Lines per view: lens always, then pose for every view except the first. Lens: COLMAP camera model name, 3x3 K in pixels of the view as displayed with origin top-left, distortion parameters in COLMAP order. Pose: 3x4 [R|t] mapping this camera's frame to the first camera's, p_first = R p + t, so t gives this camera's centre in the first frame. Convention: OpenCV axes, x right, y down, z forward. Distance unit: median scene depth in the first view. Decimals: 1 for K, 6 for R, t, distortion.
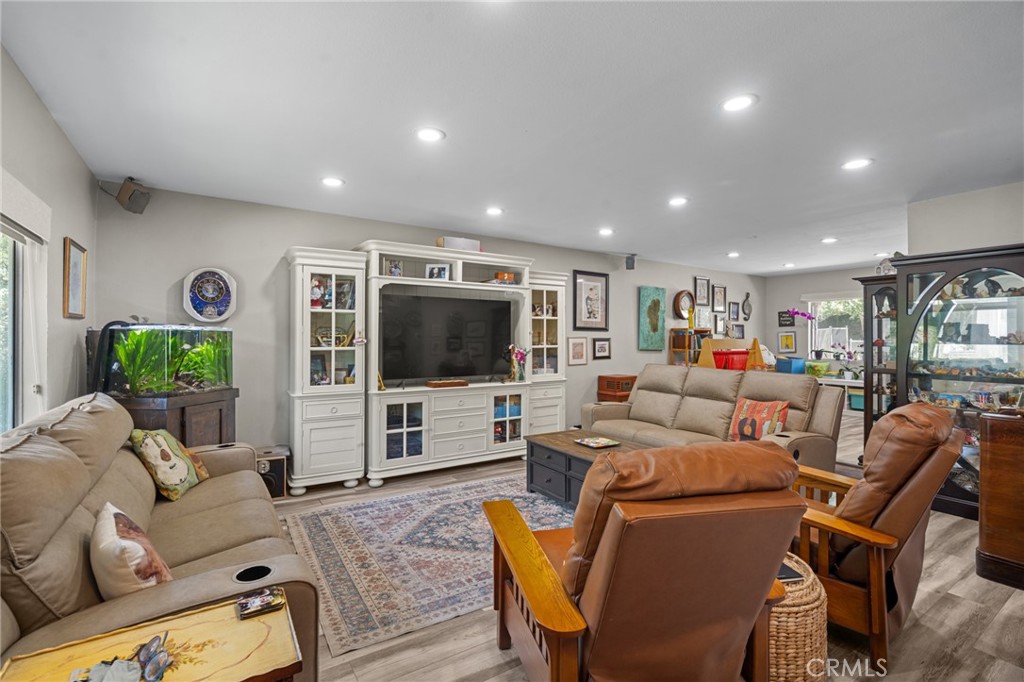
lens RADIAL K [[463.1, 0, 512.0], [0, 463.1, 341.0], [0, 0, 1]] dist [0.000104, 0.000396]
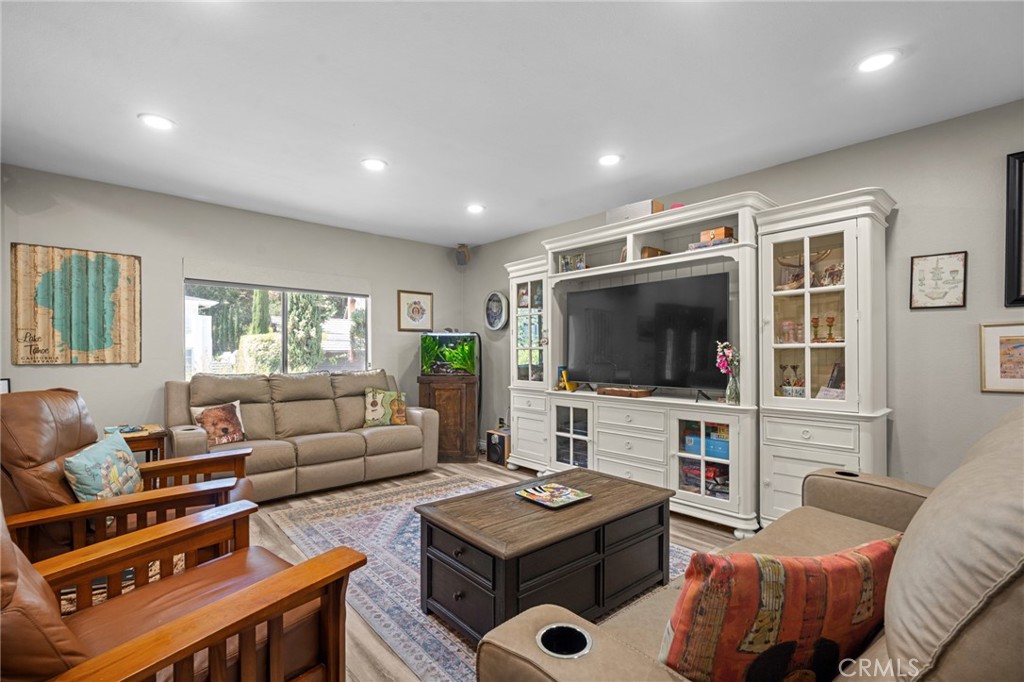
lens RADIAL K [[478.2, 0, 510.6], [0, 478.2, 355.0], [0, 0, 1]] dist [0.000107, 0.000109]
pose [[0.139244, 0.003421, -0.990252, 0.703568], [-0.002813, 0.999991, 0.003059, 0.027888], [0.990254, 0.002360, 0.139253, 0.748552]]
